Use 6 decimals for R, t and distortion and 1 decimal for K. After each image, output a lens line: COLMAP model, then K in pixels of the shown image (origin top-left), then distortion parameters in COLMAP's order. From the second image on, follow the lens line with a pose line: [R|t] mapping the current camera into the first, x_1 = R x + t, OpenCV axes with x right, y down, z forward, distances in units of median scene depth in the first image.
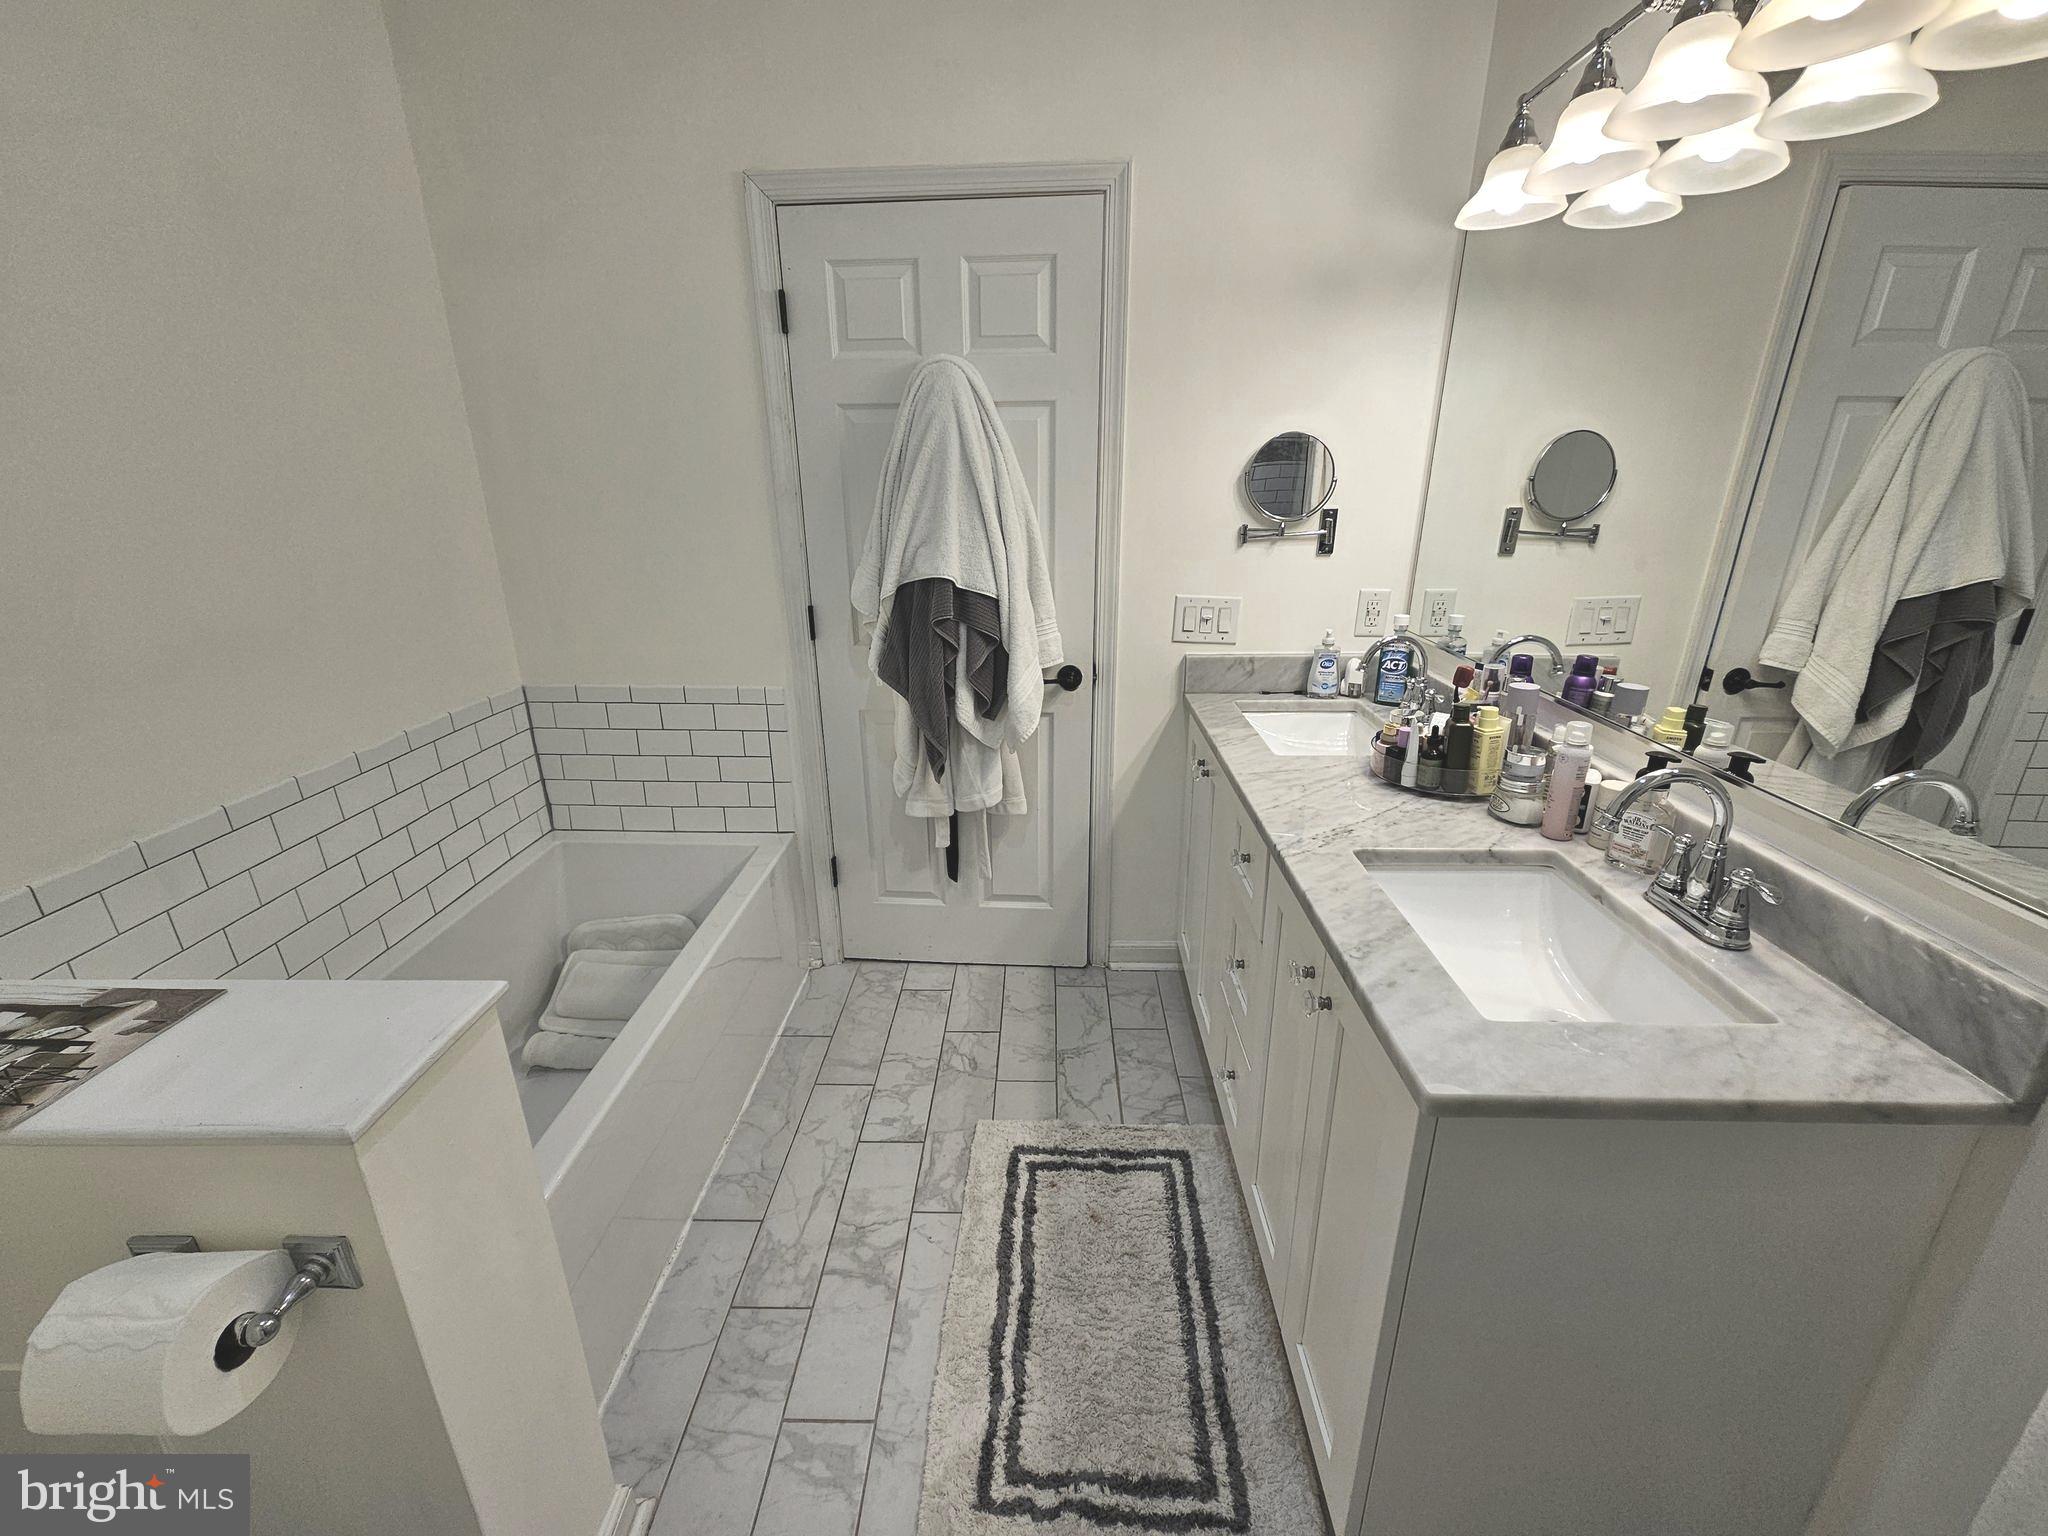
lens RADIAL K [[841.7, 0, 1018.8], [0, 841.7, 765.2], [0, 0, 1]] dist [-0.001082, -0.000097]
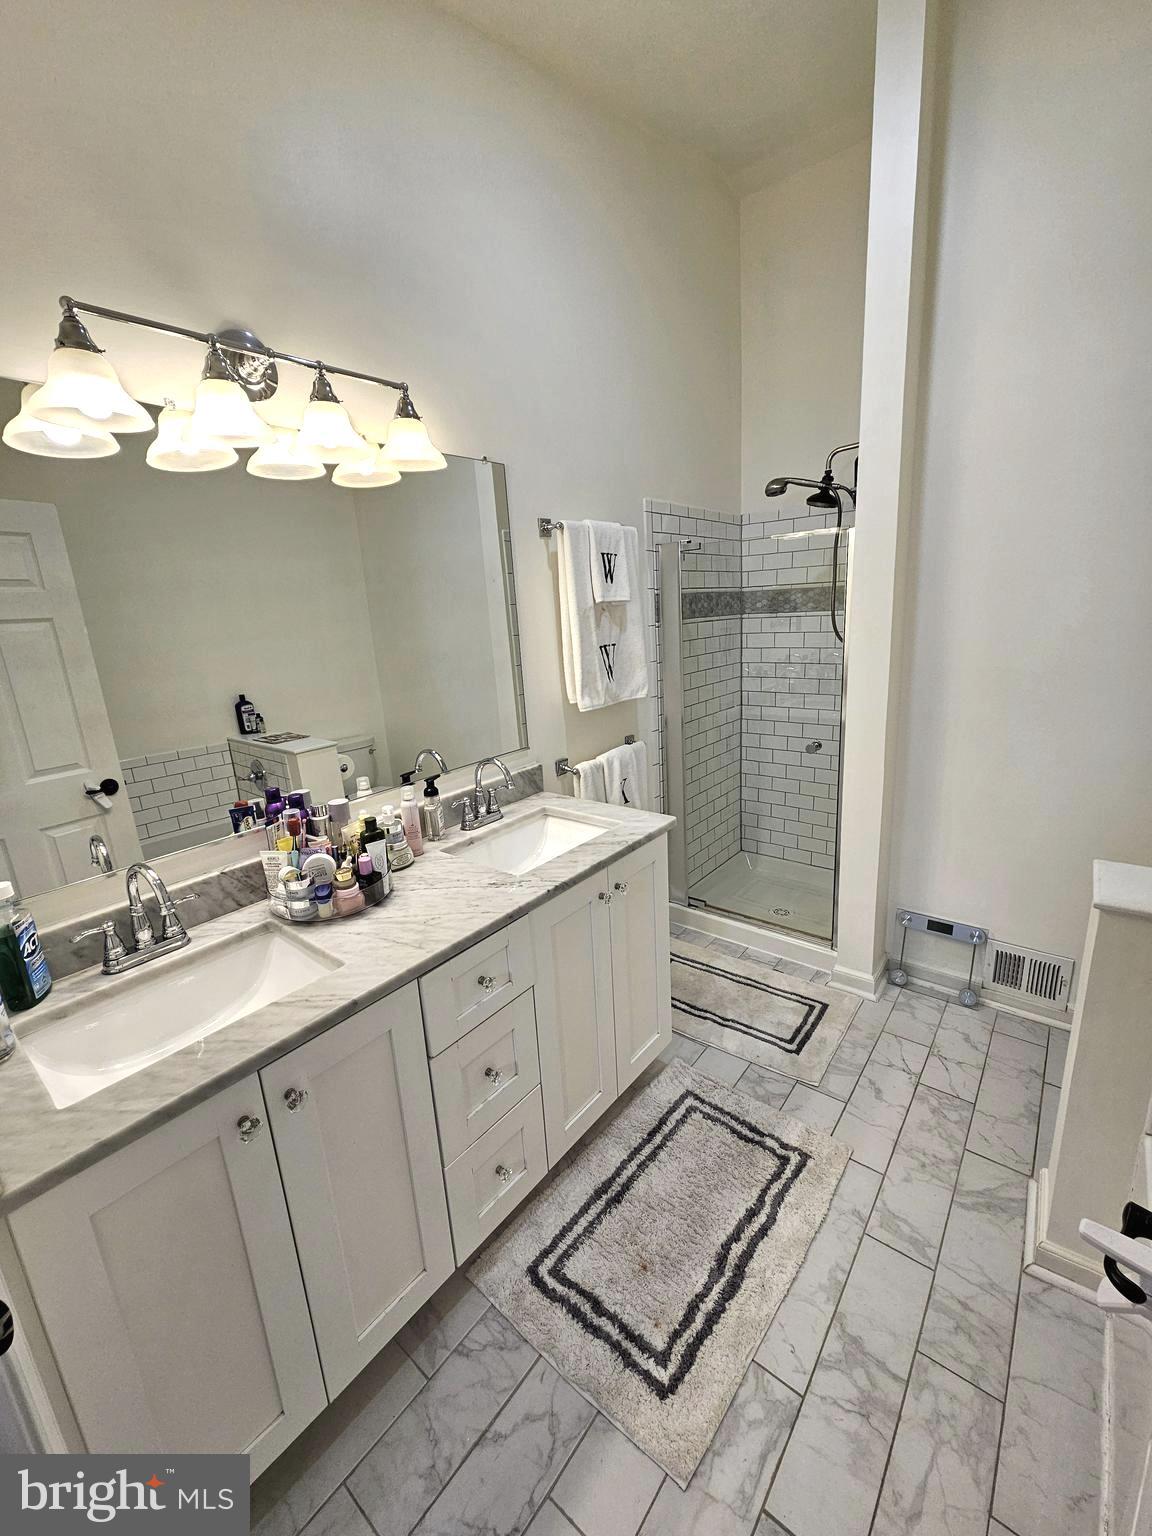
lens RADIAL K [[626.8, 0, 569.1], [0, 626.8, 760.4], [0, 0, 1]] dist [-0.010710, -0.000098]
pose [[-0.787405, -0.087849, 0.610144, -0.259684], [0.268727, 0.841873, 0.468012, -0.425042], [-0.554778, 0.532477, -0.639288, 1.124845]]
